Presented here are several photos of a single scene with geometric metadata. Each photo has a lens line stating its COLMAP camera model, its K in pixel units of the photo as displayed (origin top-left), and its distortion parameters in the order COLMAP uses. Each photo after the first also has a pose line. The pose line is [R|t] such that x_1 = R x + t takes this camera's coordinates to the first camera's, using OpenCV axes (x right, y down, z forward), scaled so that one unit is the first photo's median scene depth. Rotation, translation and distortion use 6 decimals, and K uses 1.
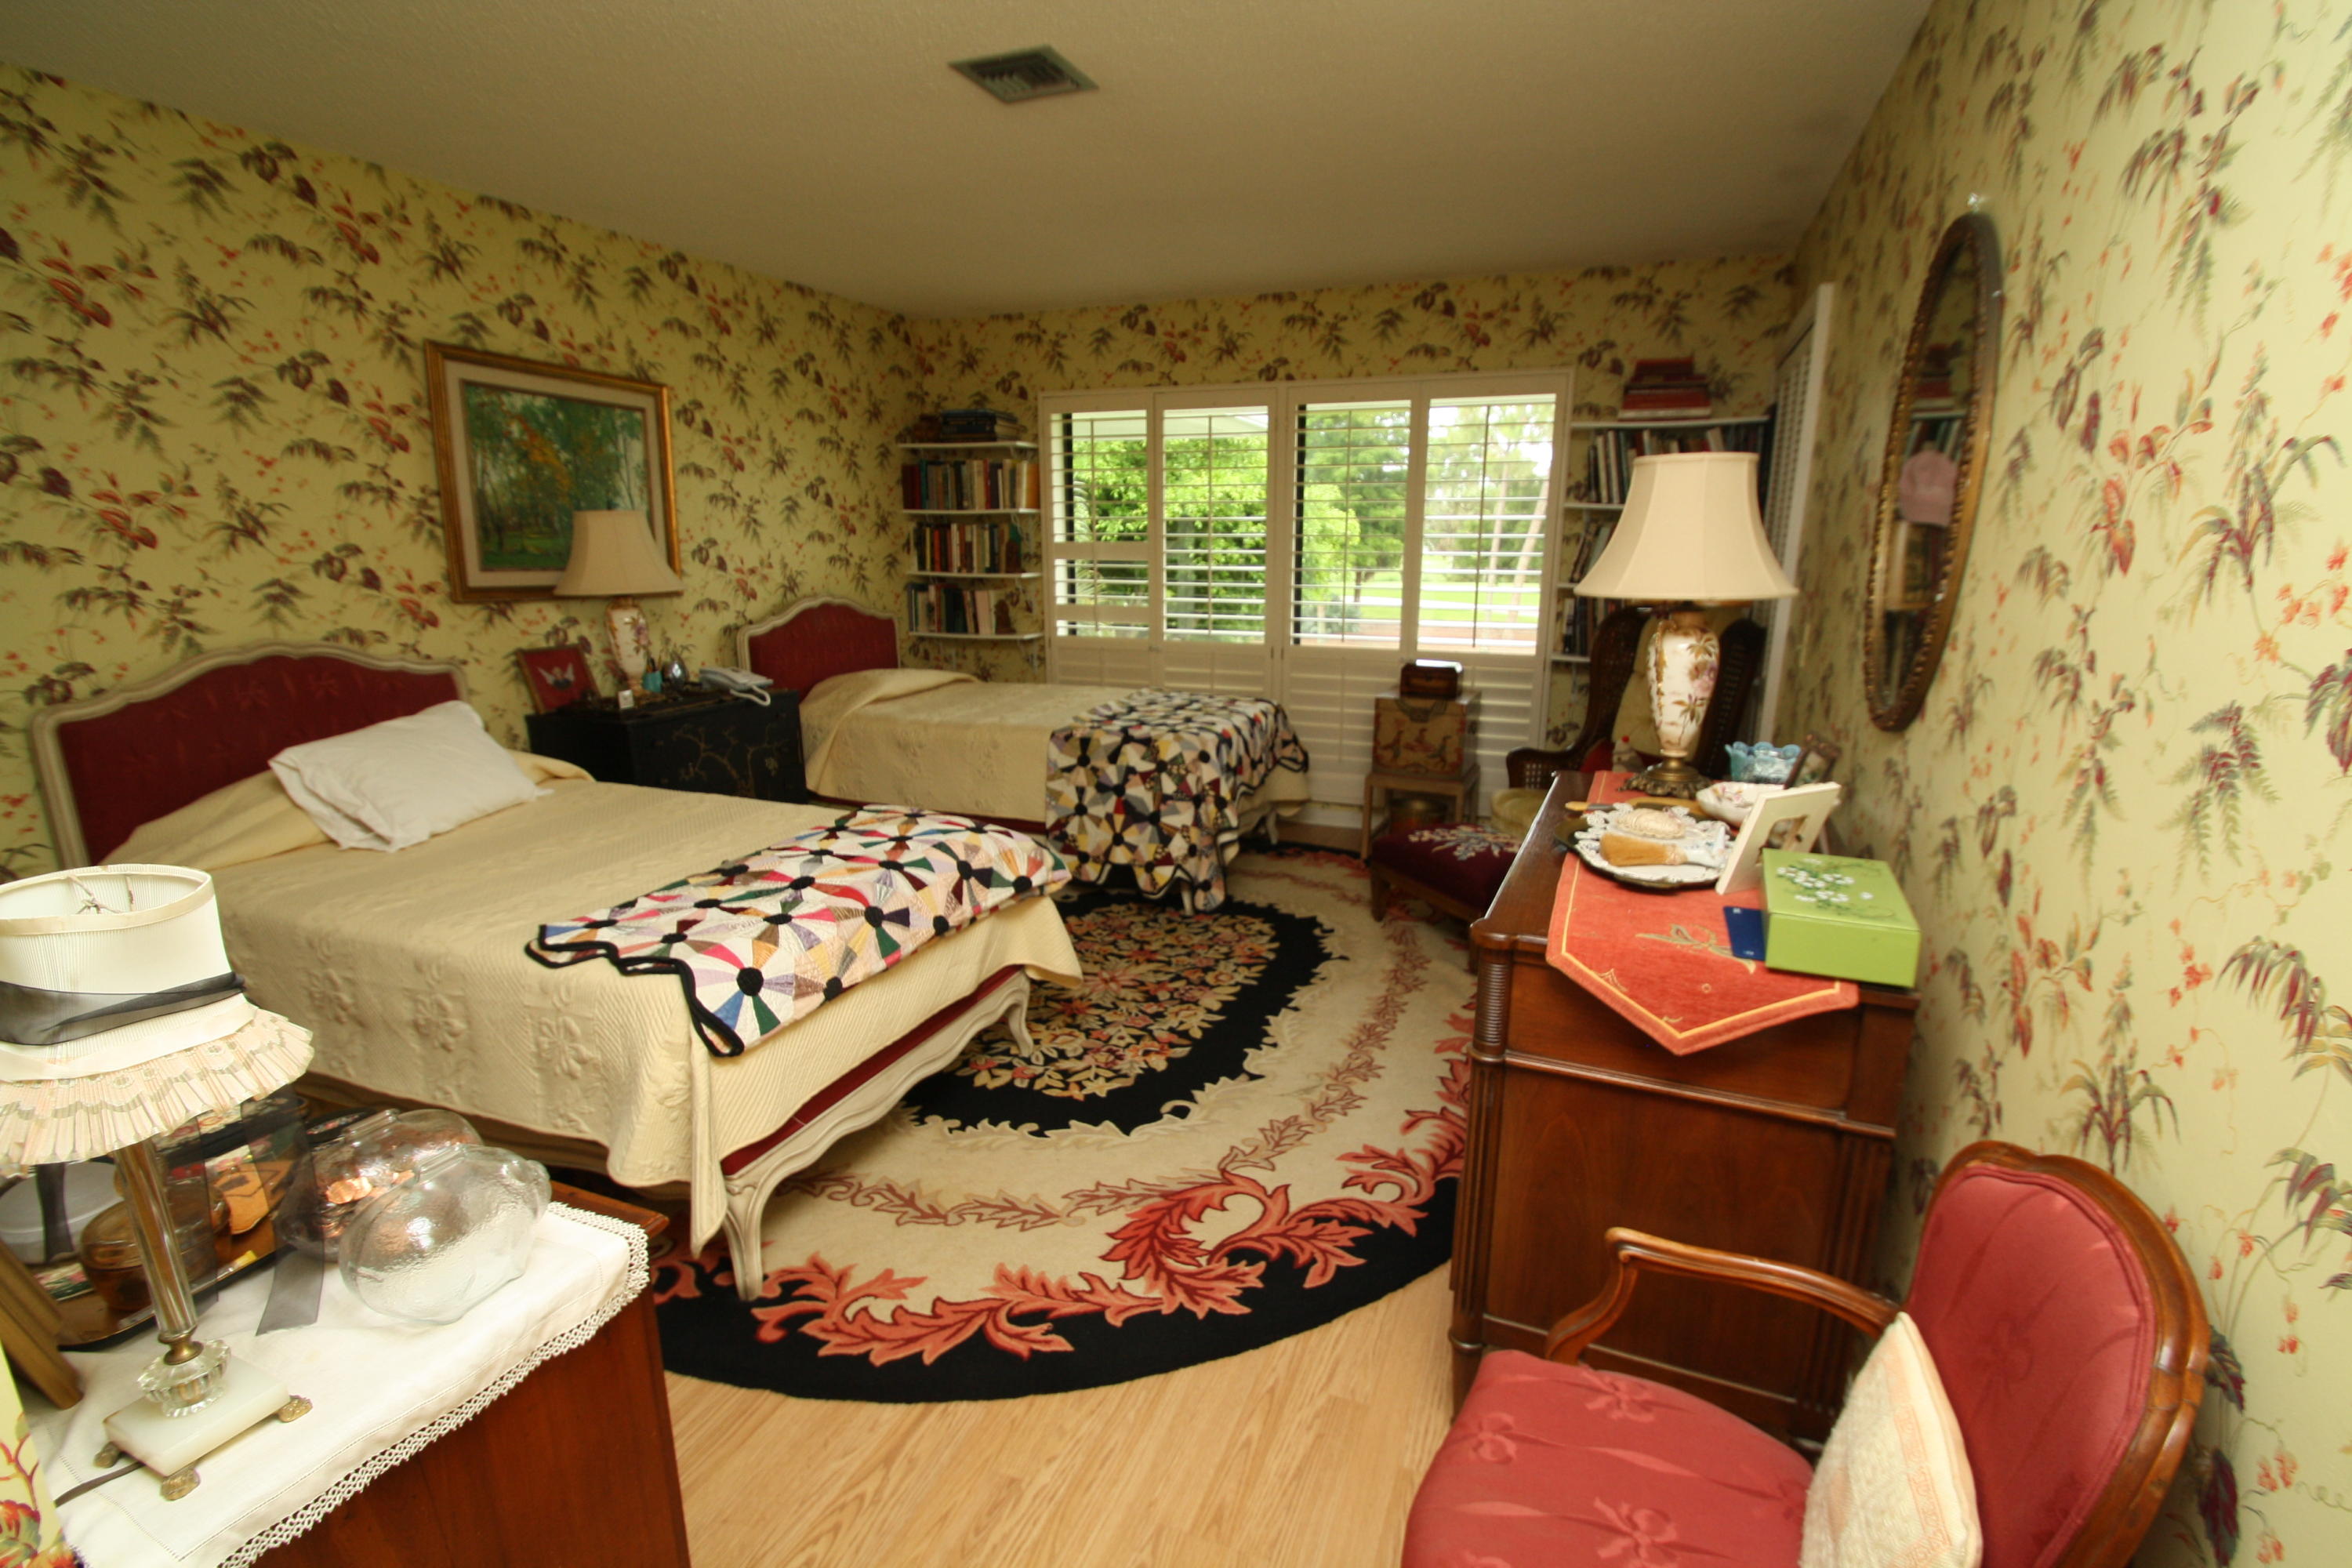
lens RADIAL K [[1095.9, 0, 1196.9], [0, 1095.9, 806.9], [0, 0, 1]] dist [0.015649, -0.017758]
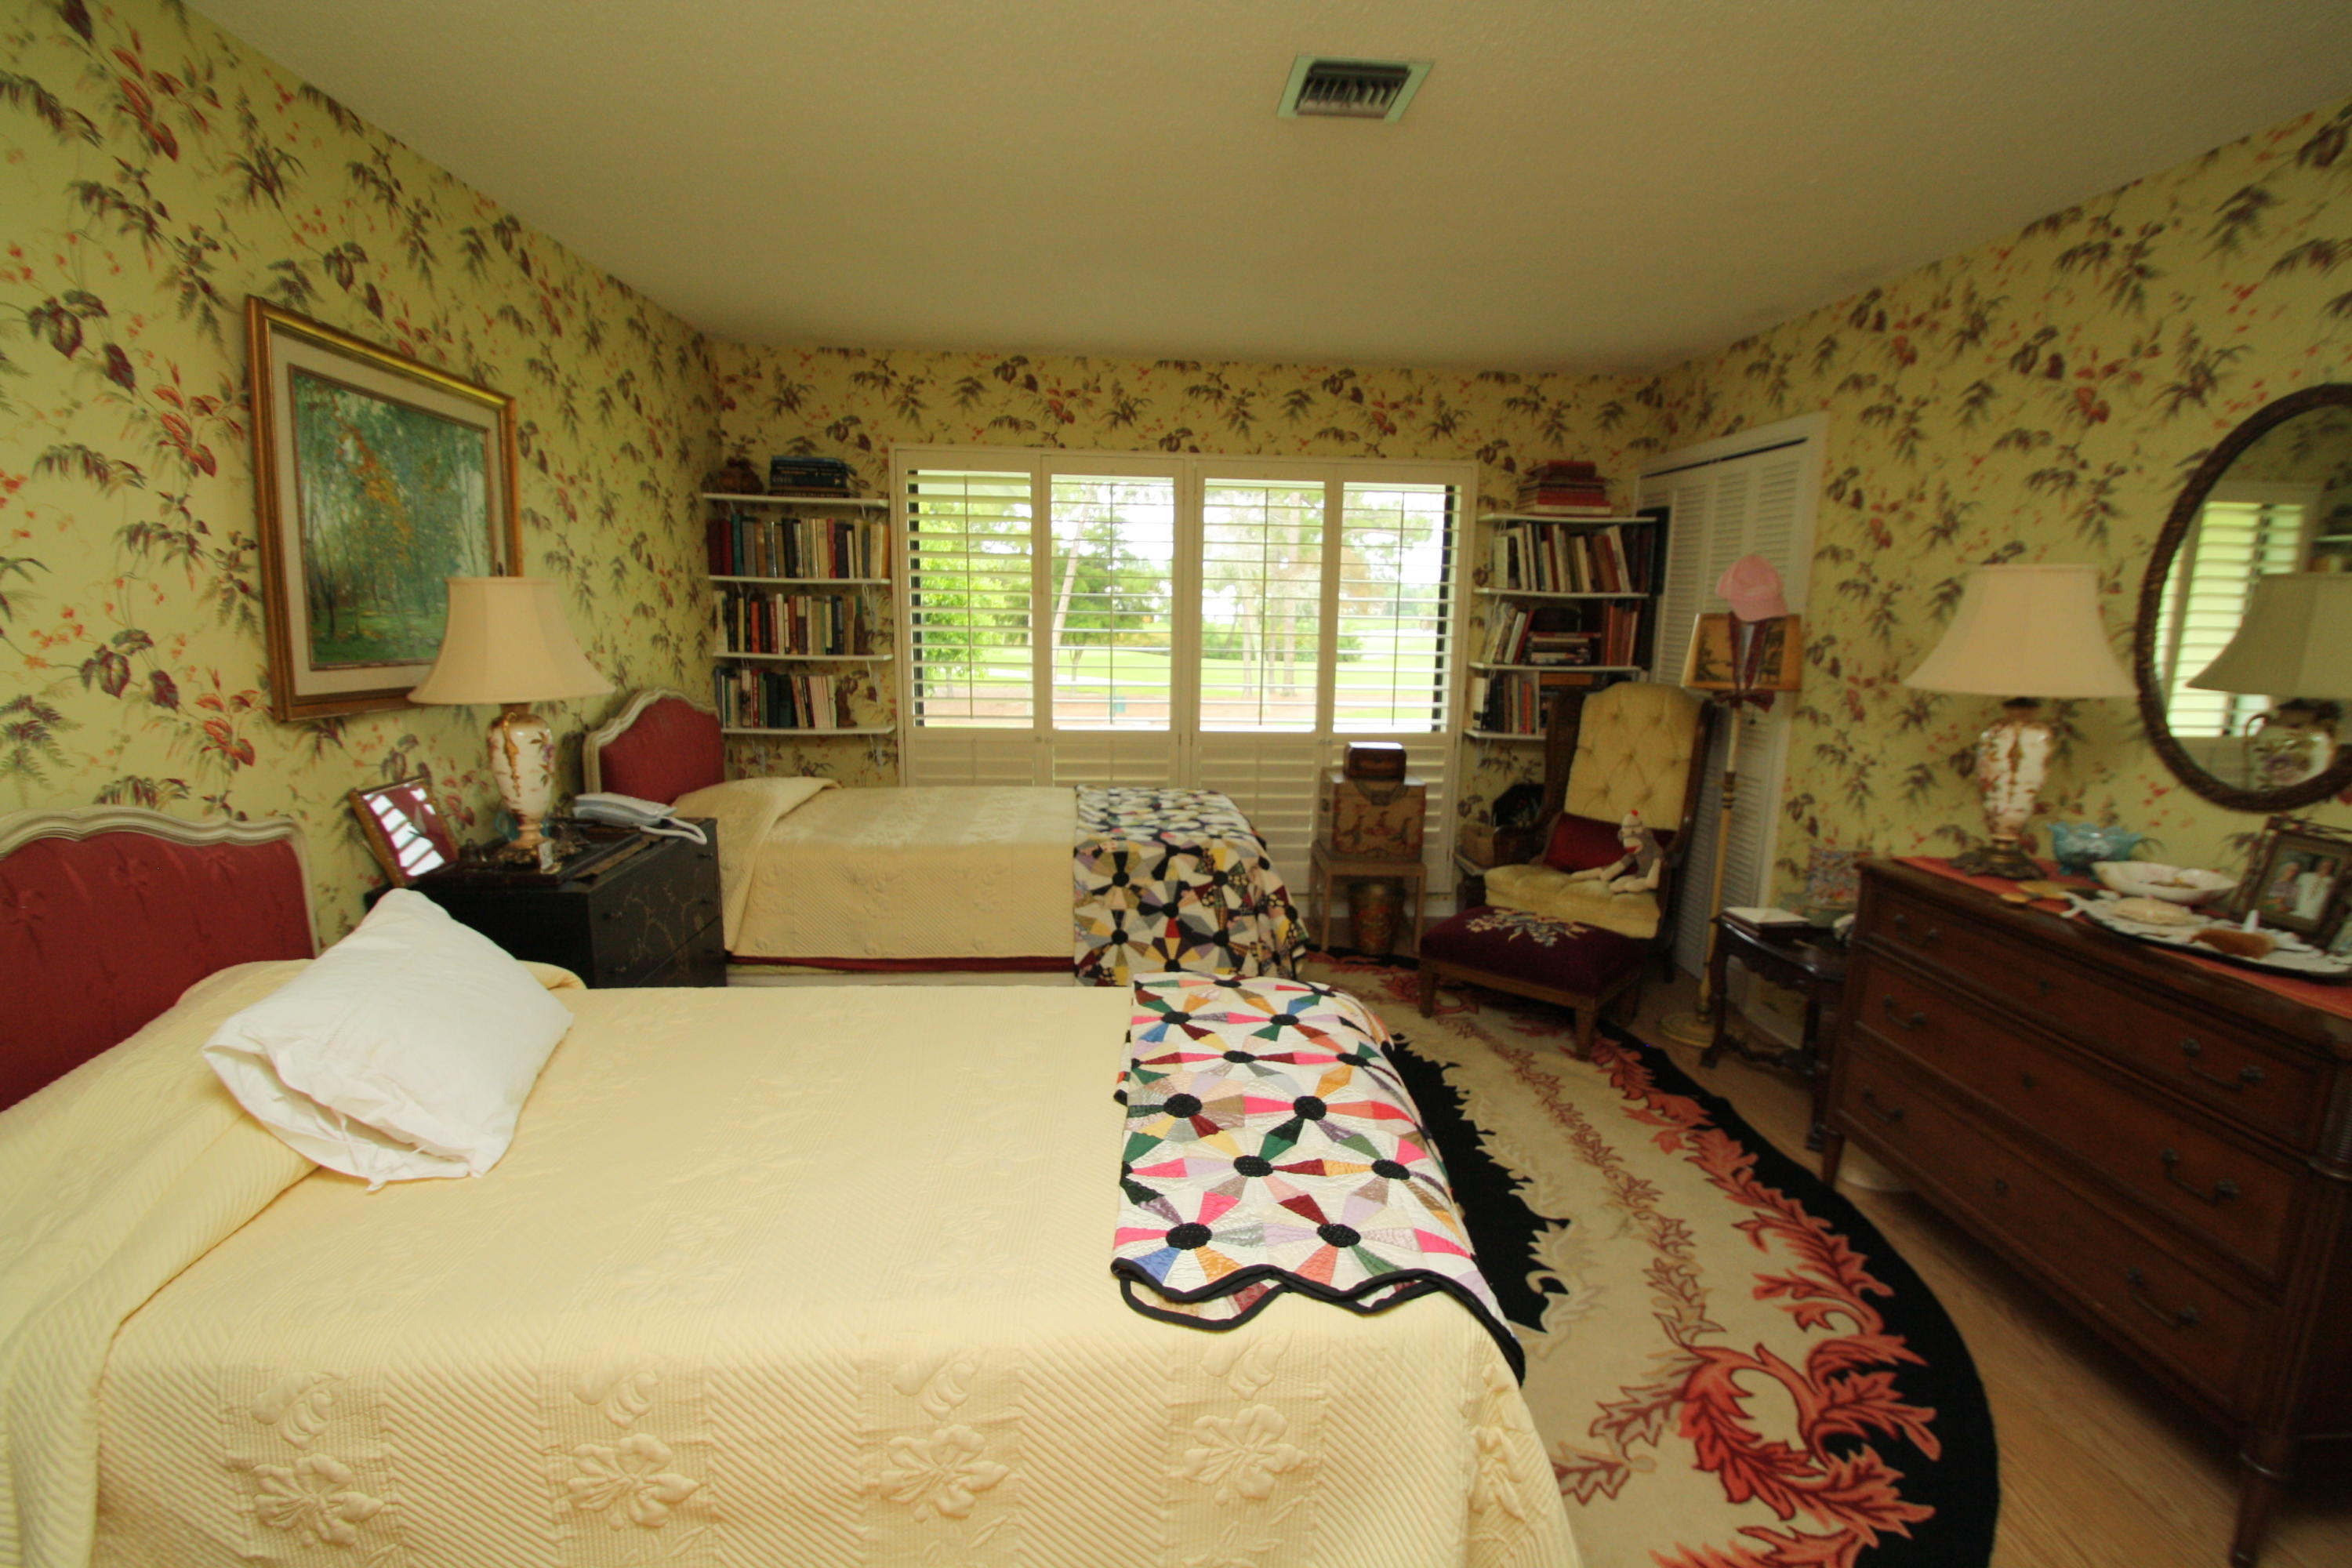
lens RADIAL K [[1095.9, 0, 1196.9], [0, 1095.9, 806.9], [0, 0, 1]] dist [0.015649, -0.017758]
pose [[0.900771, -0.065069, 0.429392, -0.421785], [0.089406, 0.995318, -0.036726, -0.063084], [-0.424991, 0.071472, 0.902371, 0.211740]]
